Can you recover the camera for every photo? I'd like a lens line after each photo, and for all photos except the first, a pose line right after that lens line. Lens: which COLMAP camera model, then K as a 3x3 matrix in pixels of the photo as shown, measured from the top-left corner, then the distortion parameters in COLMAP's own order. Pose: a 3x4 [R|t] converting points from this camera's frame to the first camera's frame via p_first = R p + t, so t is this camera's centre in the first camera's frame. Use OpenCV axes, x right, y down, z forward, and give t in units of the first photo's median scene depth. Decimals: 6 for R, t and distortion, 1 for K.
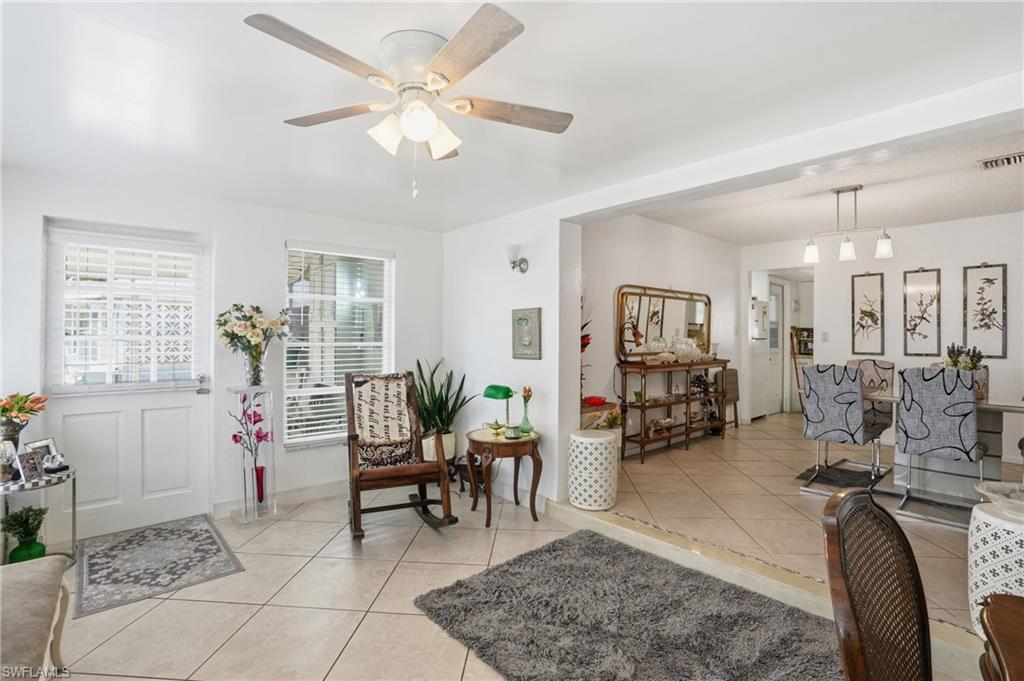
lens RADIAL K [[481.5, 0, 515.4], [0, 481.5, 339.8], [0, 0, 1]] dist [-0.029158, 0.003436]
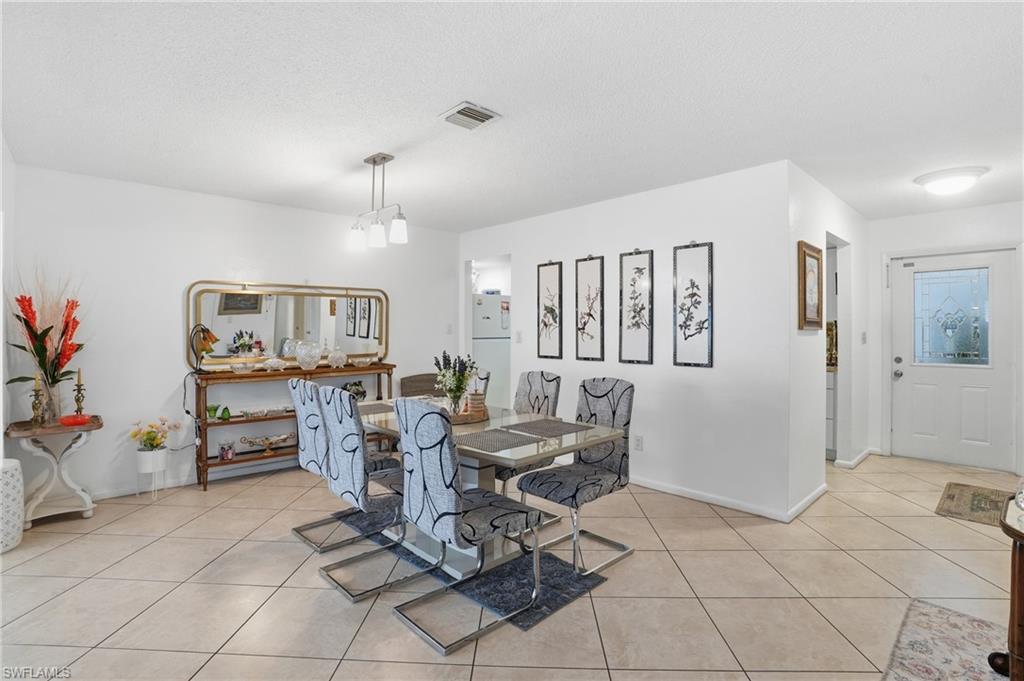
lens RADIAL K [[481.5, 0, 509.6], [0, 481.5, 333.3], [0, 0, 1]] dist [-0.029158, 0.003436]
pose [[0.999937, -0.008241, 0.007680, 0.969090], [0.008227, 0.999965, 0.001808, -0.022180], [-0.007695, -0.001745, 0.999969, 0.187942]]
